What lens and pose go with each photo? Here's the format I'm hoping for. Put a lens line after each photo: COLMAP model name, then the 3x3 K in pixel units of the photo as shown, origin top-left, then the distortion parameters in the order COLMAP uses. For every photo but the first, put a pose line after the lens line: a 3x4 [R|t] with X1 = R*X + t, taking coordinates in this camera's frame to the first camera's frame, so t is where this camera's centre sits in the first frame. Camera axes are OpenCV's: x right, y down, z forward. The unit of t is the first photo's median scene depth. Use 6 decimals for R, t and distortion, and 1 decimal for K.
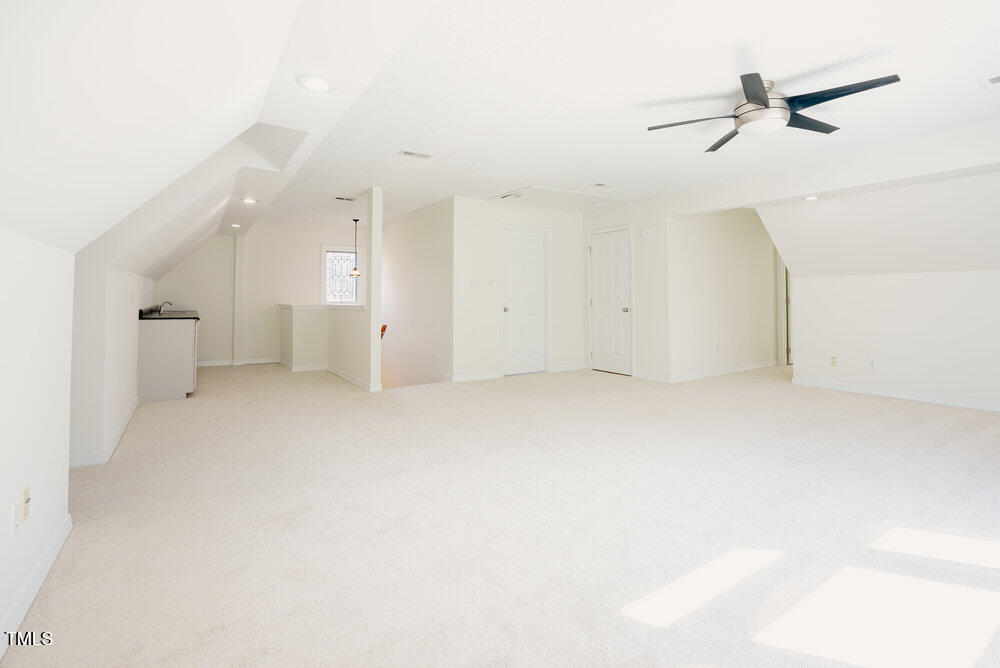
lens RADIAL K [[486.1, 0, 506.8], [0, 486.1, 293.5], [0, 0, 1]] dist [-0.032542, 0.000712]
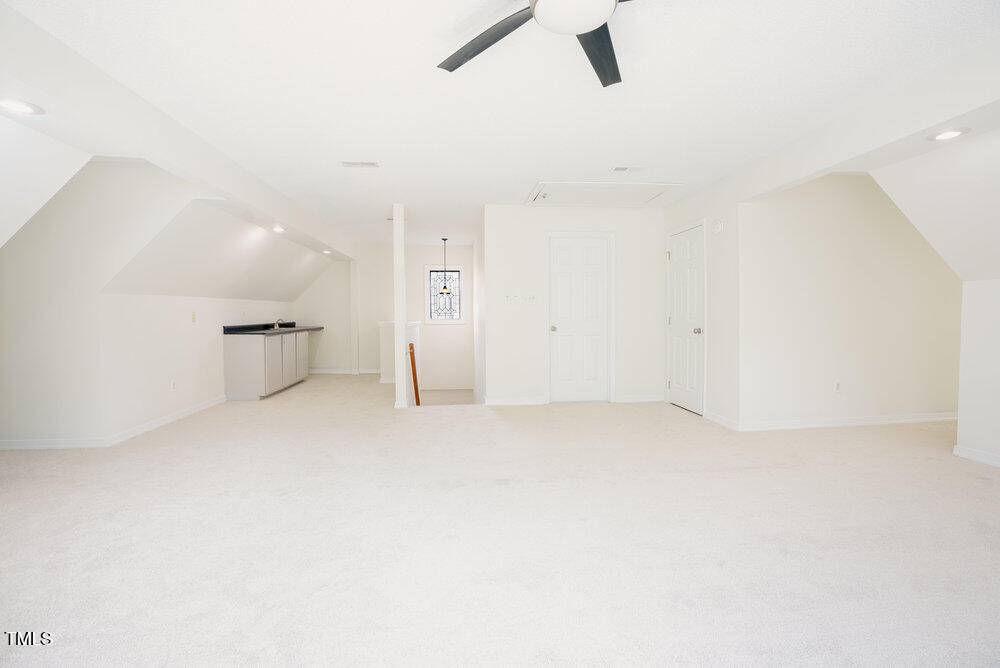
lens RADIAL K [[474.4, 0, 500.0], [0, 474.4, 334.0], [0, 0, 1]] dist [-0.026330, 0.000583]
pose [[0.887541, 0.016363, -0.460438, 0.315046], [0.006692, 0.998806, 0.048393, 0.000526], [0.460680, -0.046032, 0.886372, 0.191313]]
